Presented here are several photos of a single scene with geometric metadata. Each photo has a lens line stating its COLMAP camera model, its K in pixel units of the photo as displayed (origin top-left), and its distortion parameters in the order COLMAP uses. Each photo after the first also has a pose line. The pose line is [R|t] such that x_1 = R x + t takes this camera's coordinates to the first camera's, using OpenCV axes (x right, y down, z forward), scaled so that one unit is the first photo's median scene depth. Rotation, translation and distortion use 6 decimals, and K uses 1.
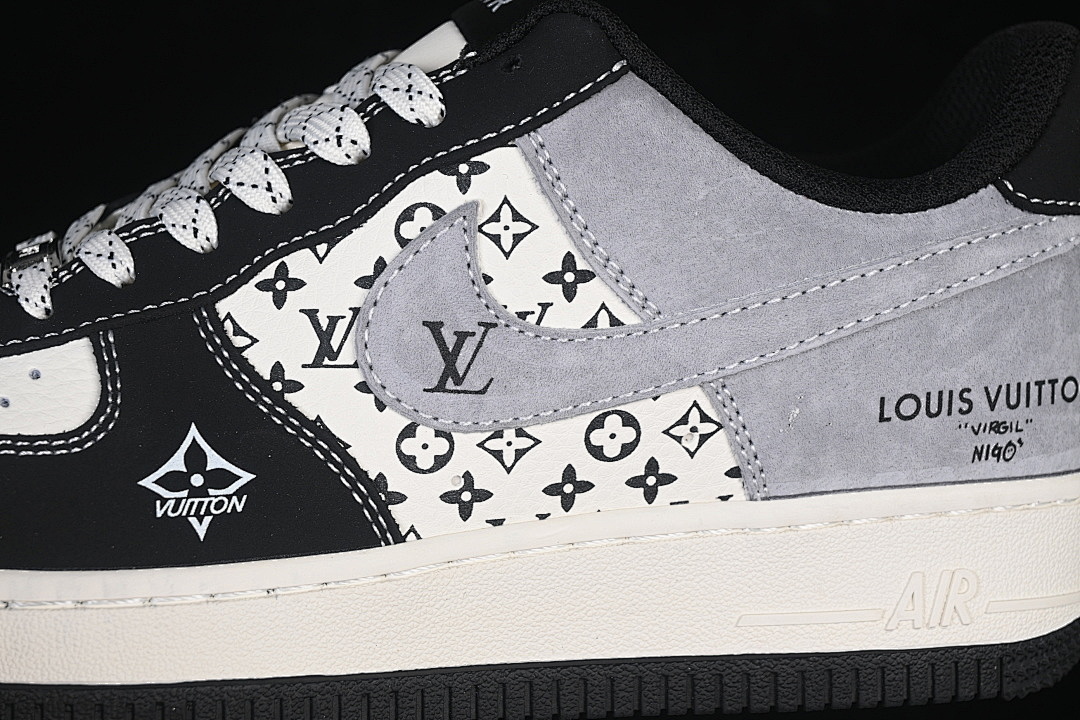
lens RADIAL K [[2328.4, 0, 540.0], [0, 2328.4, 360.0], [0, 0, 1]] dist [0.029572, 0.210941]
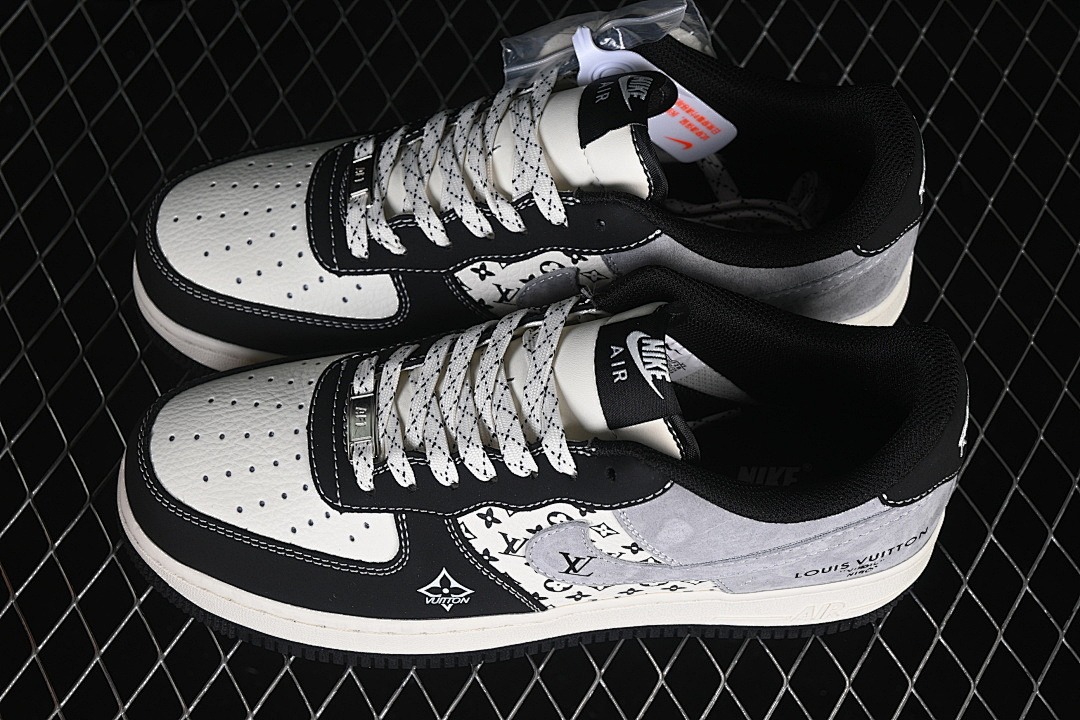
lens RADIAL K [[2328.4, 0, 540.0], [0, 2328.4, 360.0], [0, 0, 1]] dist [0.029572, 0.210941]
pose [[0.987486, 0.139129, -0.074266, 0.056901], [-0.031940, 0.637577, 0.769724, -1.624380], [0.154441, -0.757719, 0.634042, -0.126174]]
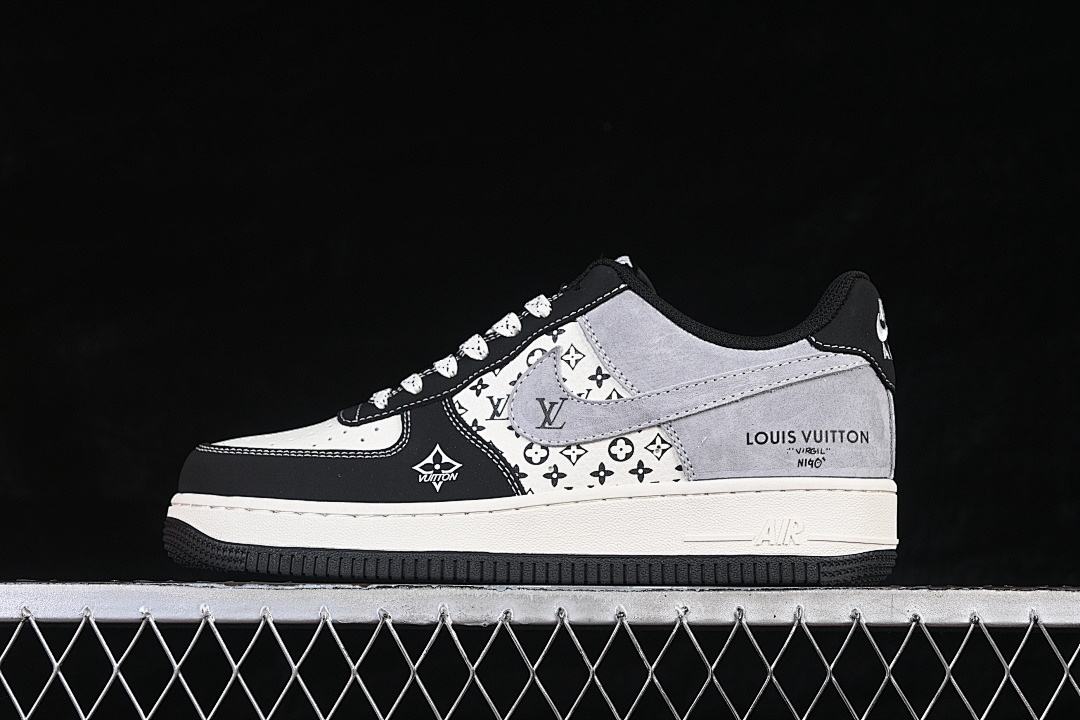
lens RADIAL K [[2328.4, 0, 540.0], [0, 2328.4, 360.0], [0, 0, 1]] dist [0.029572, 0.210941]
pose [[0.961857, -0.038533, -0.270825, 0.567496], [-0.025366, 0.973200, -0.228557, 0.464075], [0.272374, 0.226709, 0.935102, -1.127193]]
